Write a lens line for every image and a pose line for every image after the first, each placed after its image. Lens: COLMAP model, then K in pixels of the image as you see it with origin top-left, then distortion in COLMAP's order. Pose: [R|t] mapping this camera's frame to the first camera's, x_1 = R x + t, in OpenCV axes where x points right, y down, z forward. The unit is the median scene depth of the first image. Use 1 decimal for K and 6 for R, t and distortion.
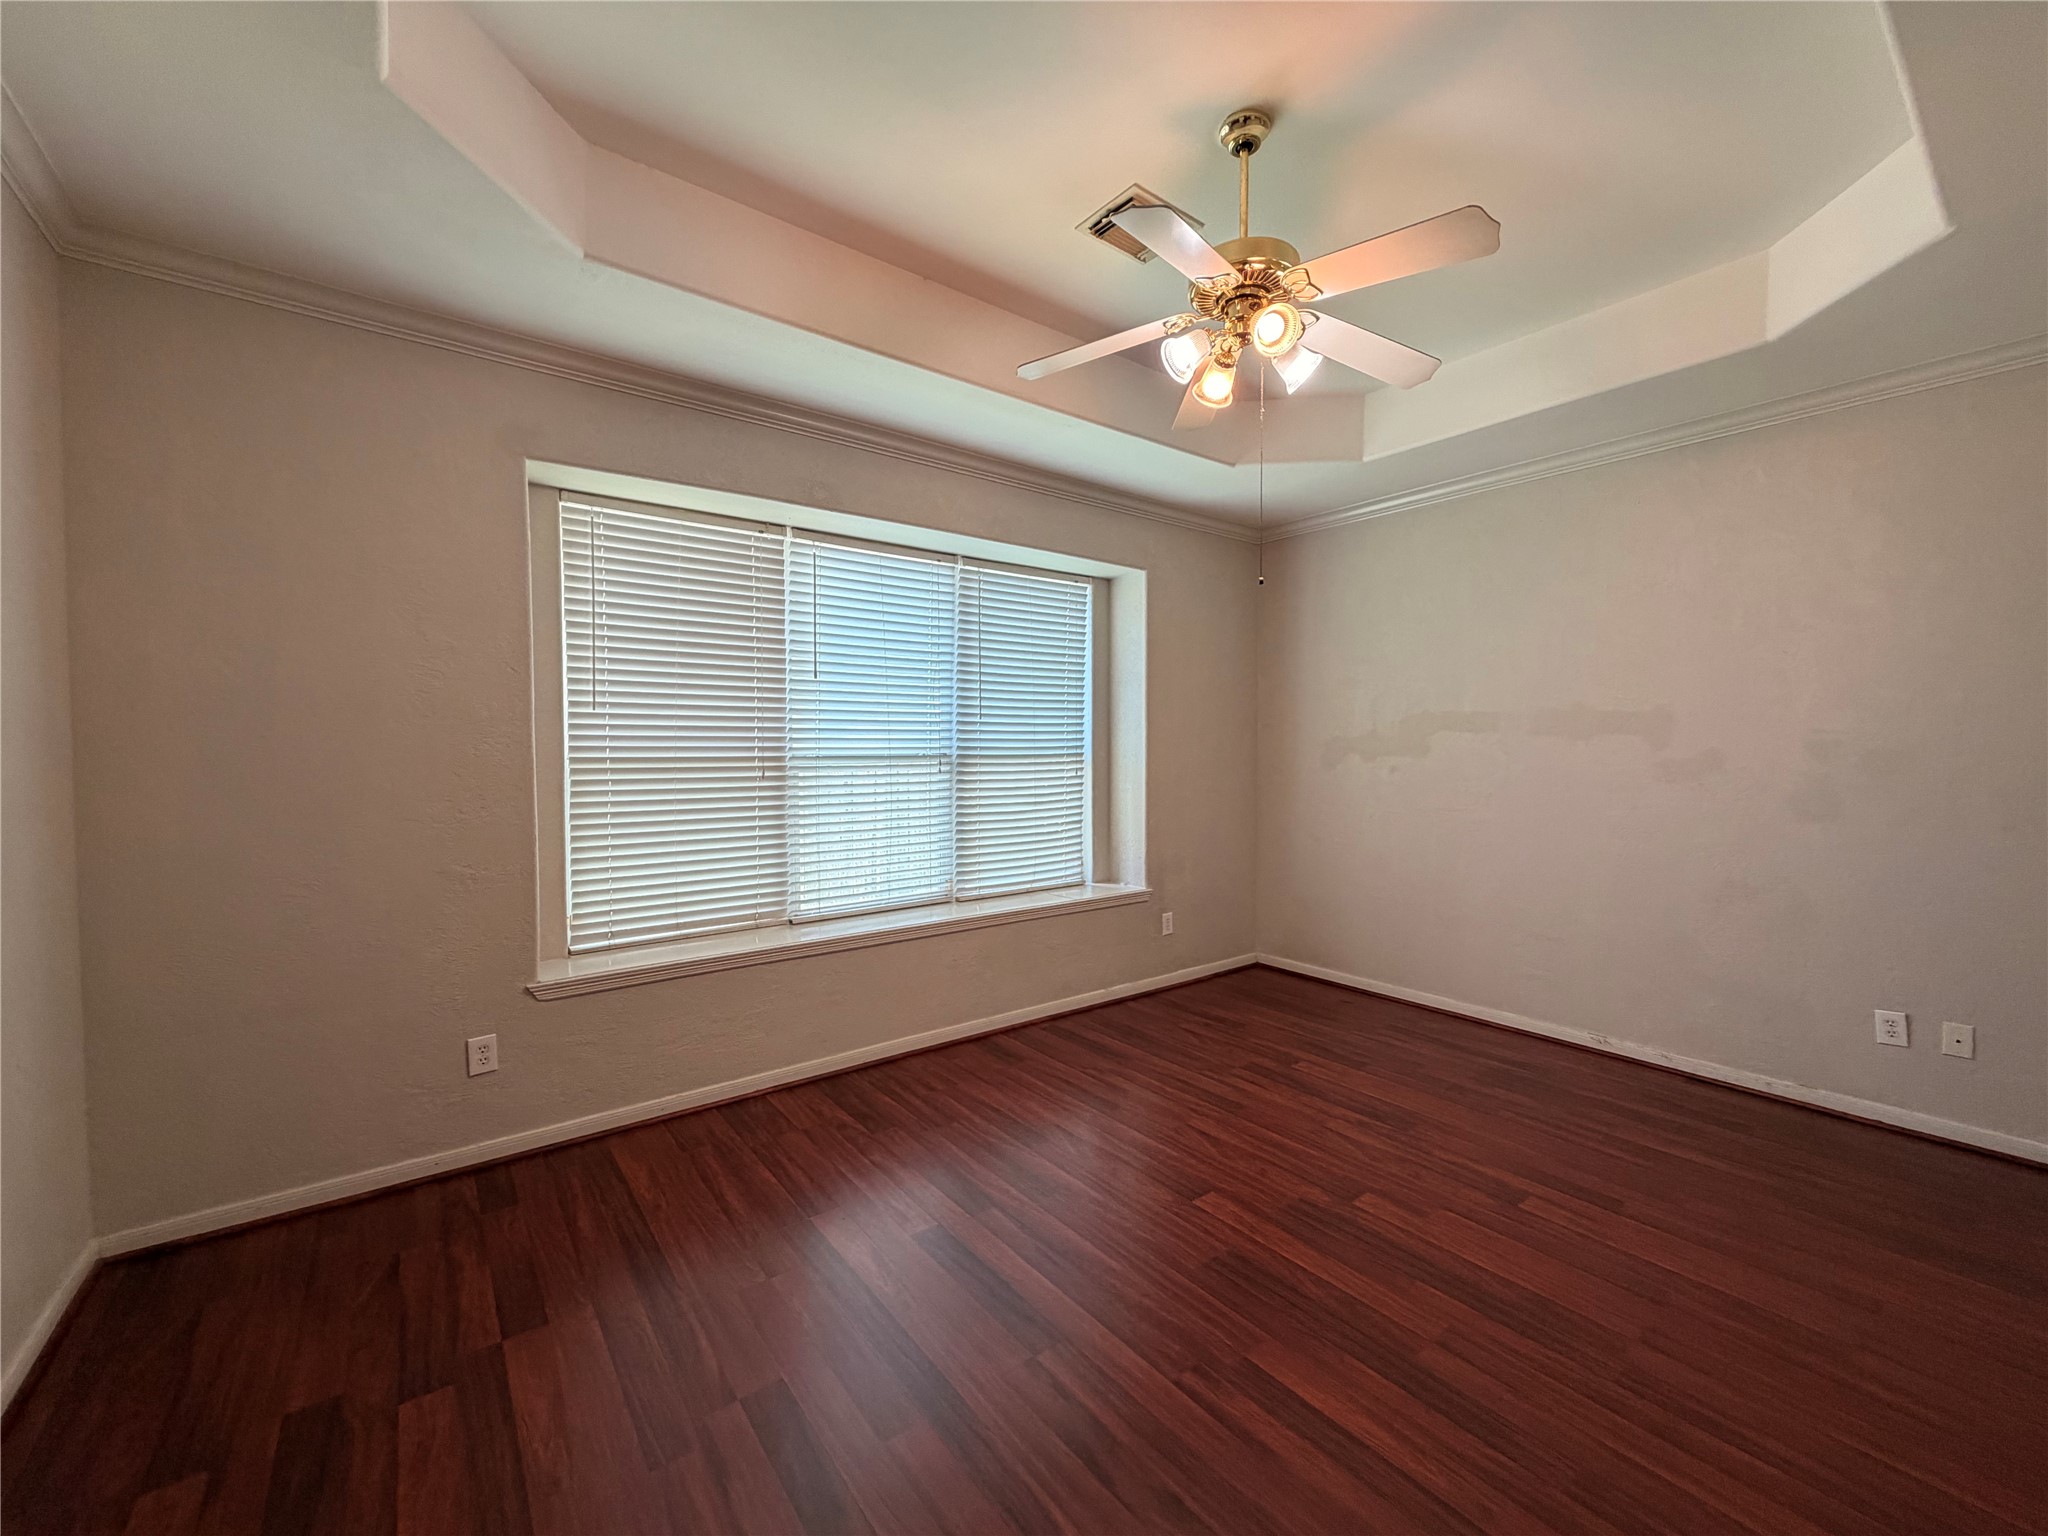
lens RADIAL K [[816.3, 0, 1021.7], [0, 816.3, 767.7], [0, 0, 1]] dist [0.001545, -0.000201]
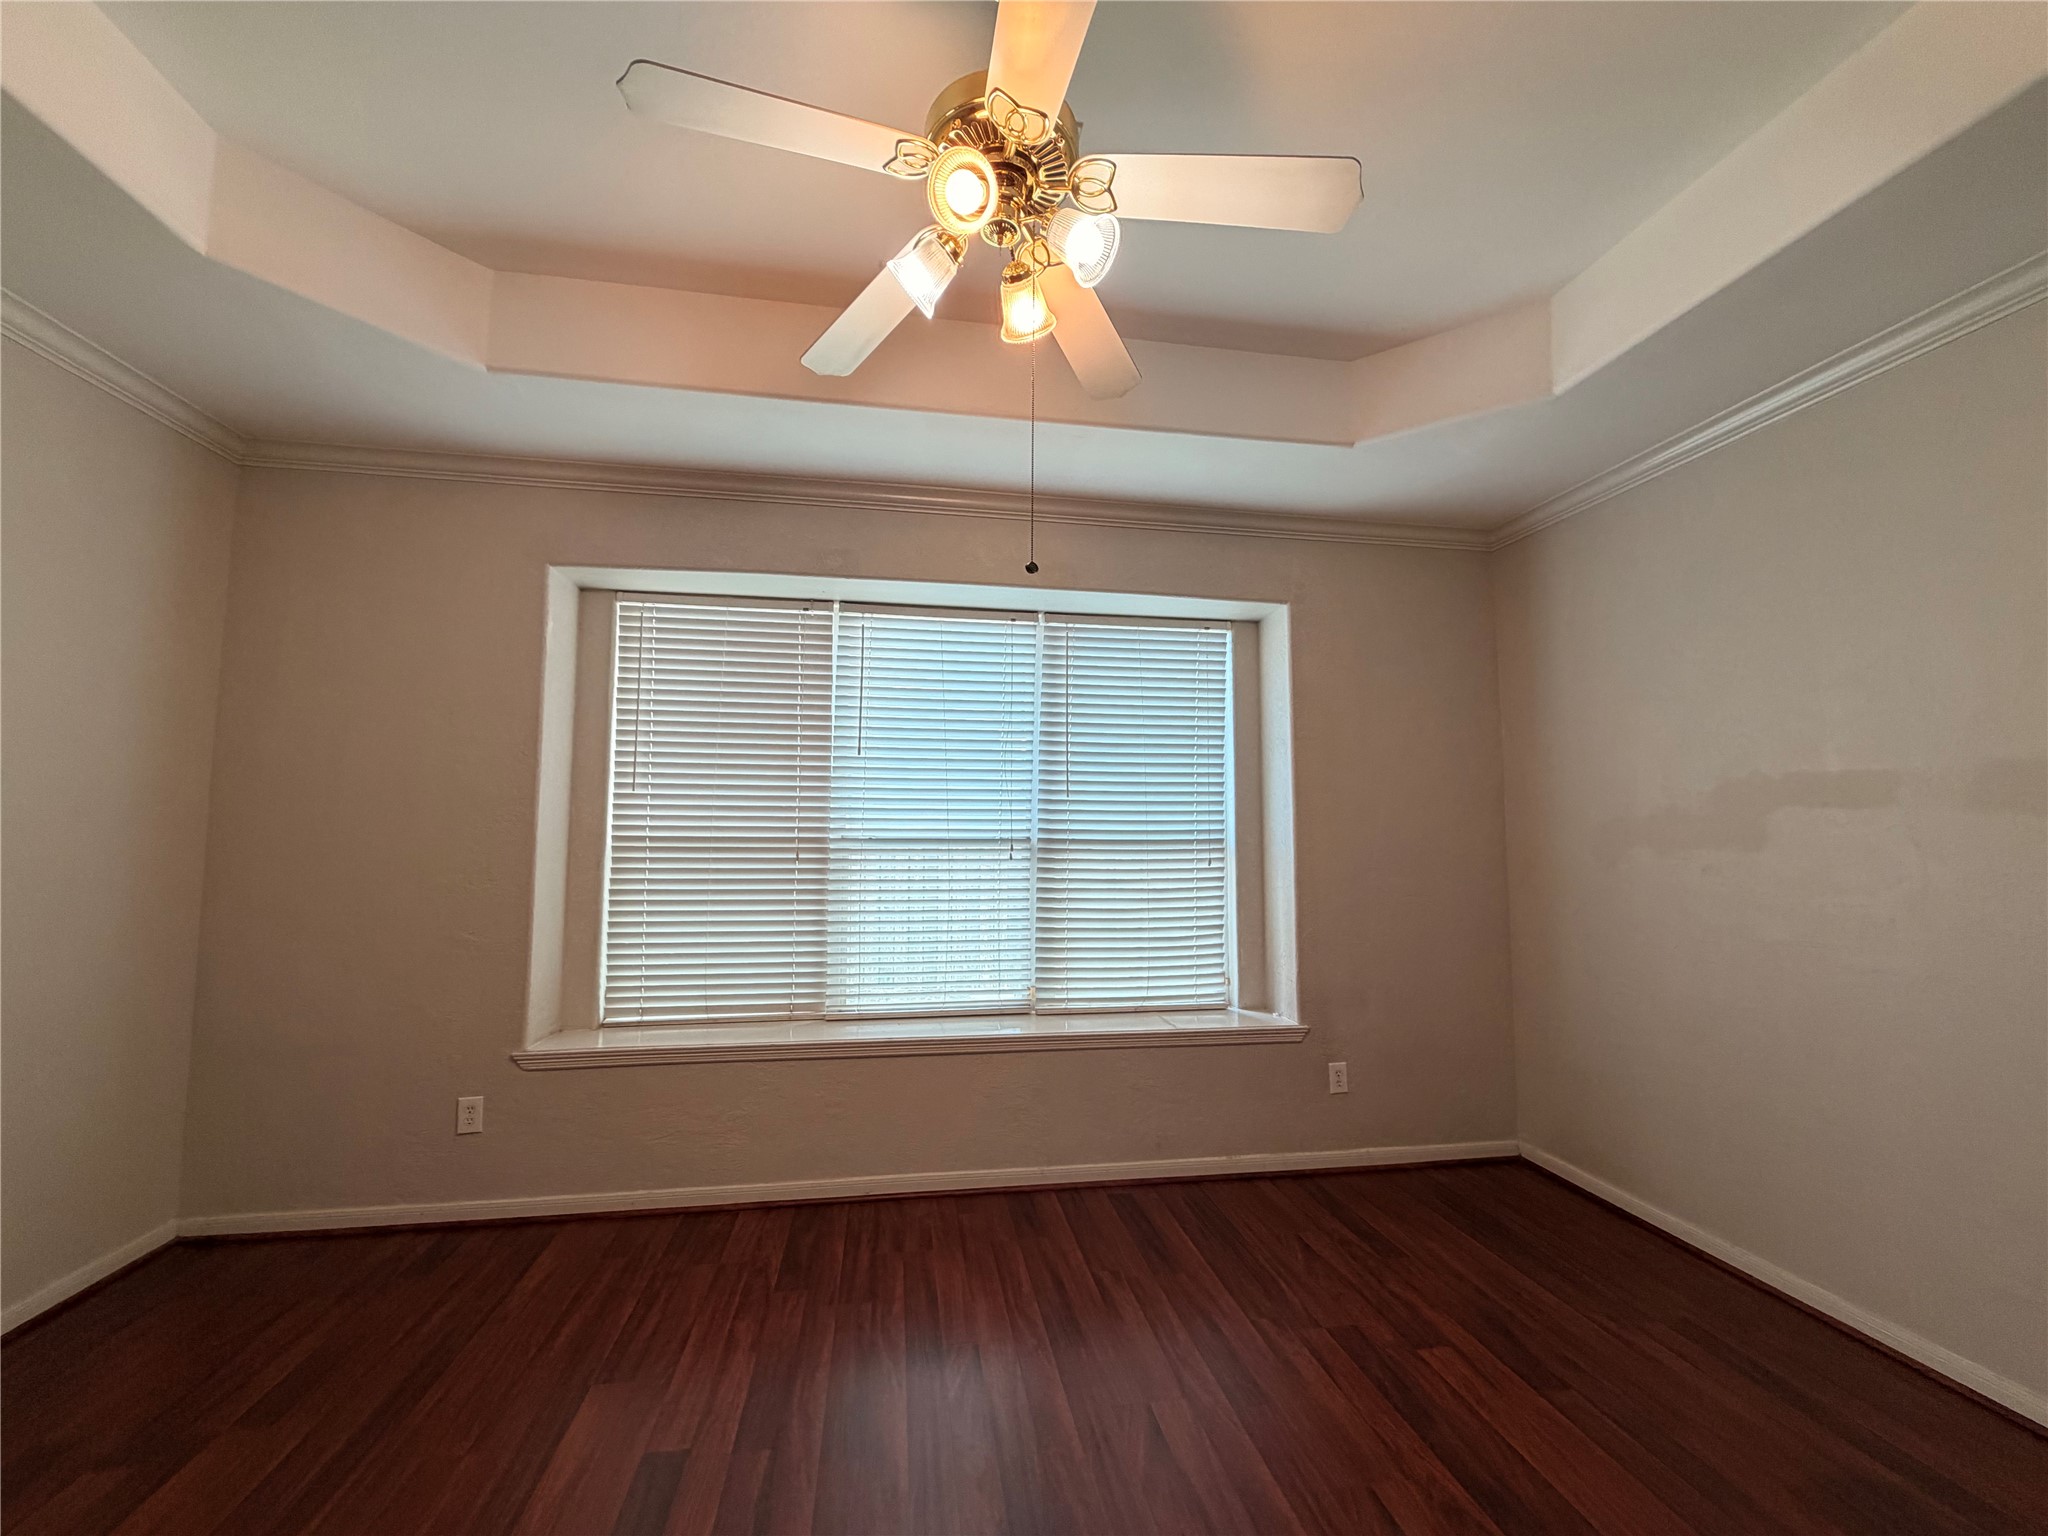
lens RADIAL K [[816.3, 0, 1021.7], [0, 816.3, 767.7], [0, 0, 1]] dist [0.001545, -0.000201]
pose [[0.882266, -0.030963, -0.469733, 0.352698], [-0.019979, 0.994473, -0.103077, -0.001431], [0.470328, 0.100326, 0.876770, 0.263025]]
